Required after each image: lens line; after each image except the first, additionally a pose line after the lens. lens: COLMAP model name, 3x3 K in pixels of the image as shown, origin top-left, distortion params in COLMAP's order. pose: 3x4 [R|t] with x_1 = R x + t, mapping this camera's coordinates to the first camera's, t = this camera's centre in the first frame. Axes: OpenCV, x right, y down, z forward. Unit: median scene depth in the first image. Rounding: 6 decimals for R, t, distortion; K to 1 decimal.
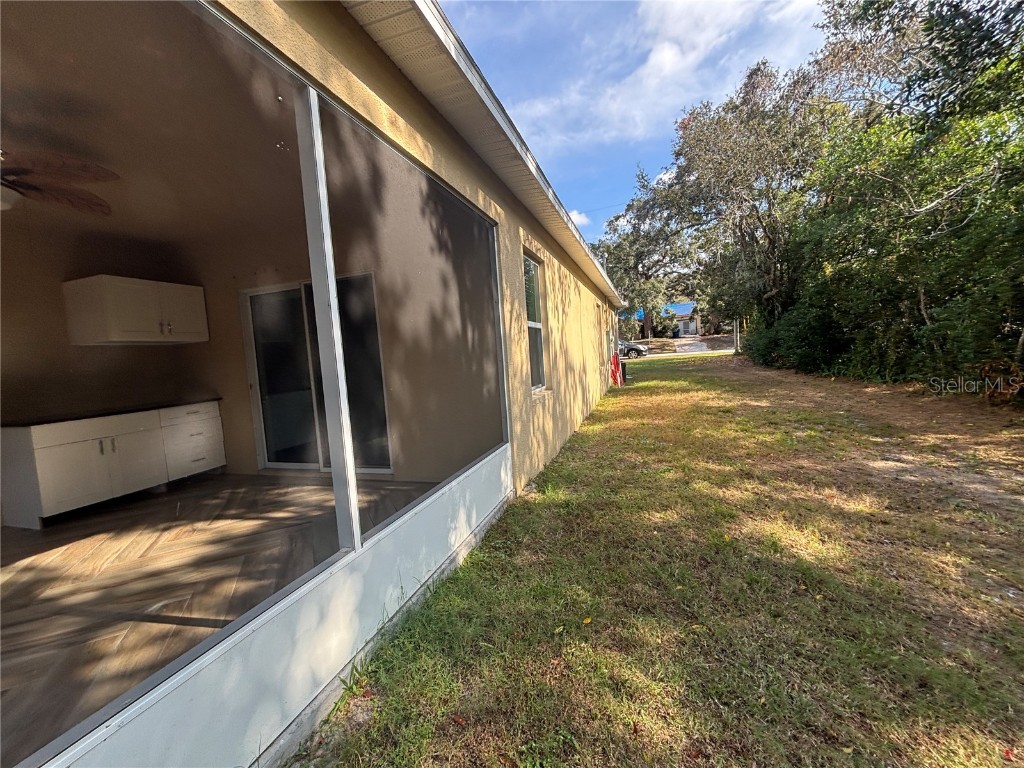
lens RADIAL K [[413.2, 0, 512.0], [0, 413.2, 384.0], [0, 0, 1]] dist [0.000925, 0.000157]
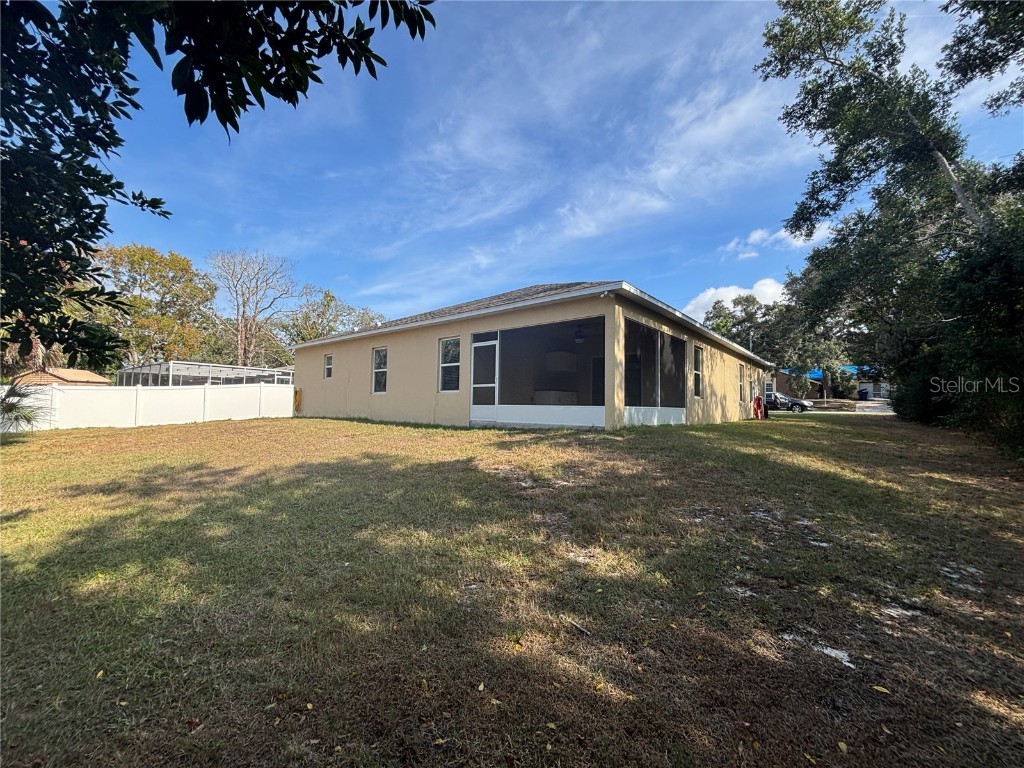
lens RADIAL K [[413.2, 0, 512.0], [0, 413.2, 384.0], [0, 0, 1]] dist [0.000925, 0.000157]
pose [[0.927659, 0.066432, -0.367473, -0.044436], [-0.108239, 0.989639, -0.094335, 0.201057], [0.357398, 0.127285, 0.925238, -1.218188]]
